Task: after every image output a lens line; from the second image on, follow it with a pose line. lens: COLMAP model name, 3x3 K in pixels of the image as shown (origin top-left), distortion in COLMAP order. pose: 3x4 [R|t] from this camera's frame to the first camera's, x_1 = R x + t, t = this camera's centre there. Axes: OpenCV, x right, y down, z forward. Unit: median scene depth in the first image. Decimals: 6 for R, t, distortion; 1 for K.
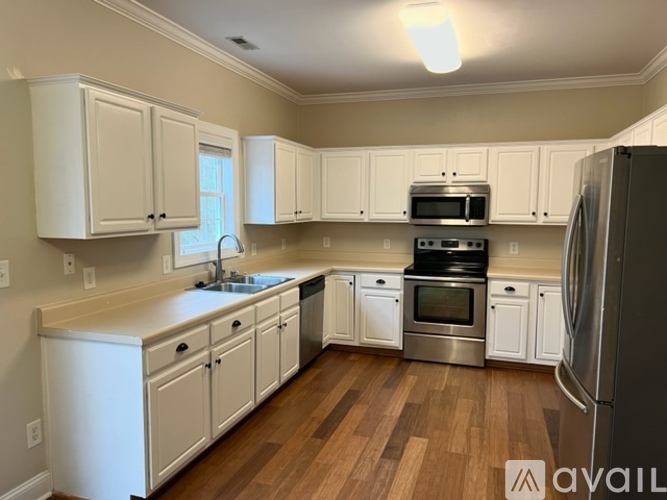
lens RADIAL K [[500.1, 0, 334.1], [0, 500.1, 251.4], [0, 0, 1]] dist [0.056348, -0.062005]
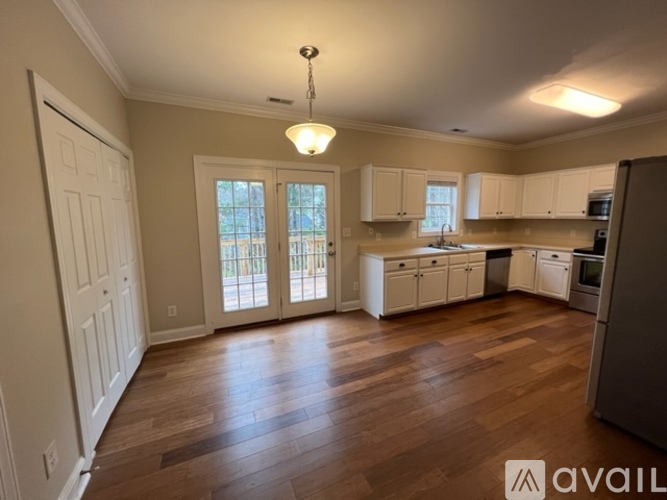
lens RADIAL K [[267.2, 0, 332.3], [0, 267.2, 248.6], [0, 0, 1]] dist [-0.001704, -0.000005]
pose [[0.670235, 0.079126, -0.737919, 0.294513], [-0.054264, 0.996864, 0.057606, 0.032191], [0.740162, 0.001433, 0.672427, -0.109586]]
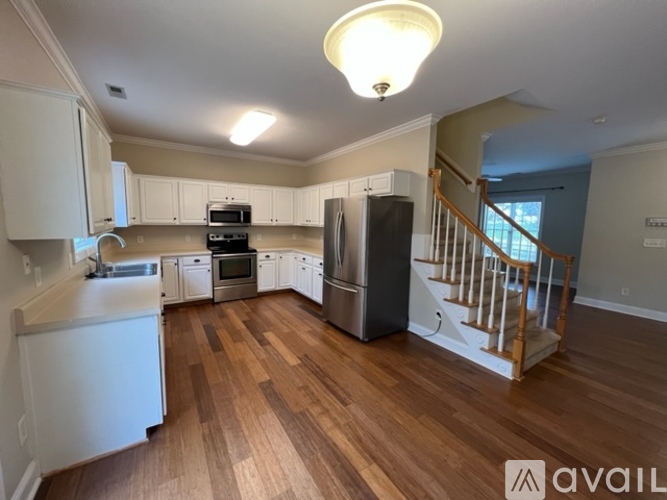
lens RADIAL K [[267.2, 0, 332.0], [0, 267.2, 247.9], [0, 0, 1]] dist [-0.001704, -0.000005]
pose [[0.637258, -0.076391, 0.766855, -0.363260], [0.058736, 0.996995, 0.050506, -0.000371], [-0.768409, 0.012857, 0.639830, 0.102346]]
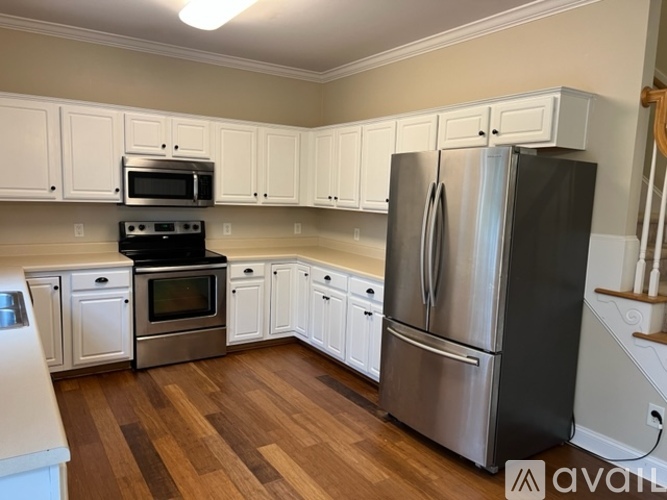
lens RADIAL K [[500.1, 0, 335.6], [0, 500.1, 255.8], [0, 0, 1]] dist [0.056348, -0.062005]
pose [[0.627589, -0.085515, 0.773834, -0.339946], [0.041841, 0.996218, 0.076157, -0.025449], [-0.777420, -0.015417, 0.628793, 0.278401]]
